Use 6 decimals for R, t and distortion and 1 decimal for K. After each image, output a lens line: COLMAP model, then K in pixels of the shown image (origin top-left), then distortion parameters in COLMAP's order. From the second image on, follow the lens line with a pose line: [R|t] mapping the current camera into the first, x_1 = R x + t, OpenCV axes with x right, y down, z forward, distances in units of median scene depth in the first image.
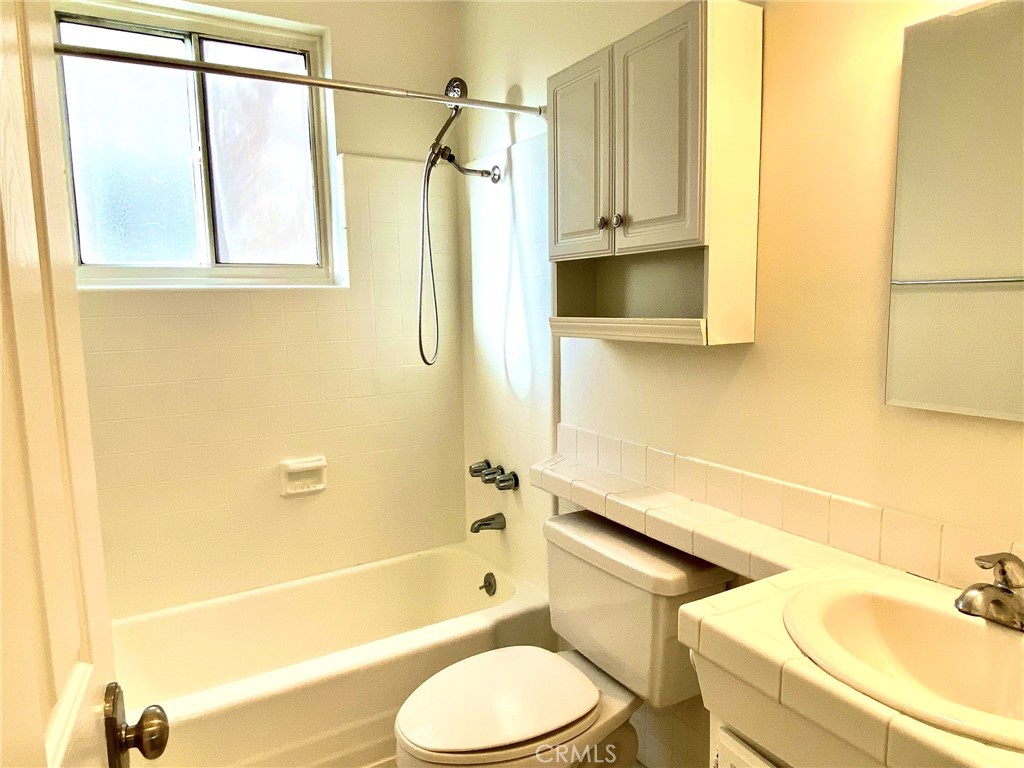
lens RADIAL K [[659.1, 0, 512.0], [0, 659.1, 384.0], [0, 0, 1]] dist [-0.000257, -0.000049]
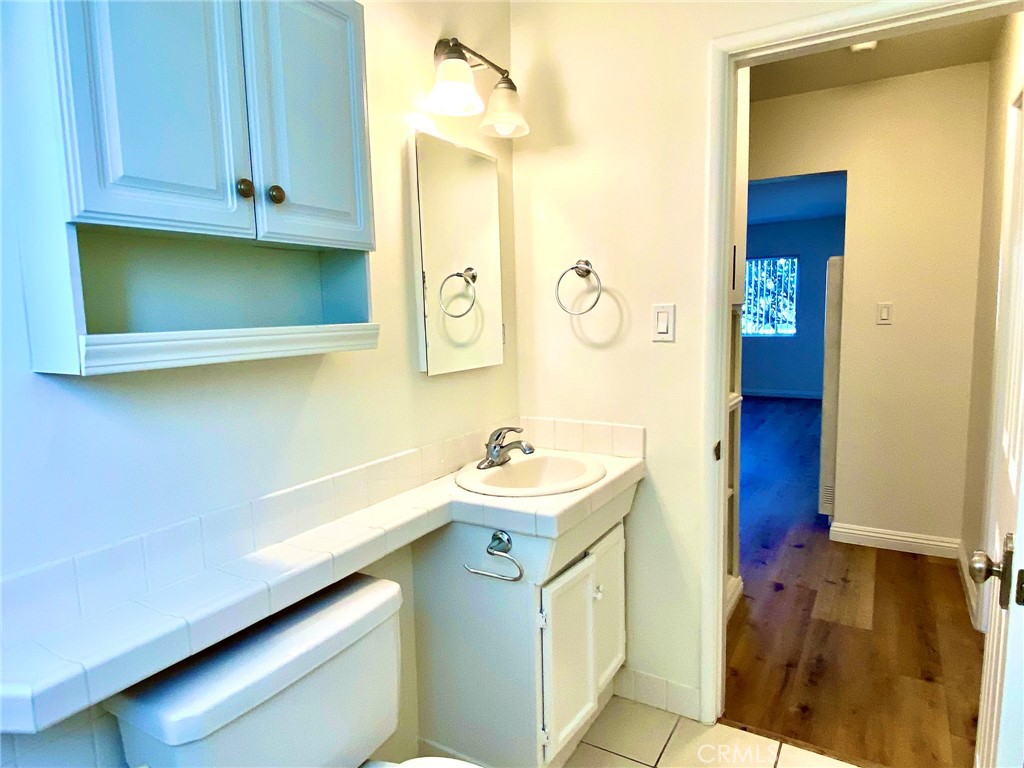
lens RADIAL K [[657.3, 0, 512.0], [0, 657.3, 384.0], [0, 0, 1]] dist [0.118280, -0.145477]
pose [[-0.501986, -0.069441, 0.862084, -0.624114], [0.136843, 0.977838, 0.158448, -0.121514], [-0.853981, 0.197509, -0.481358, 1.164146]]
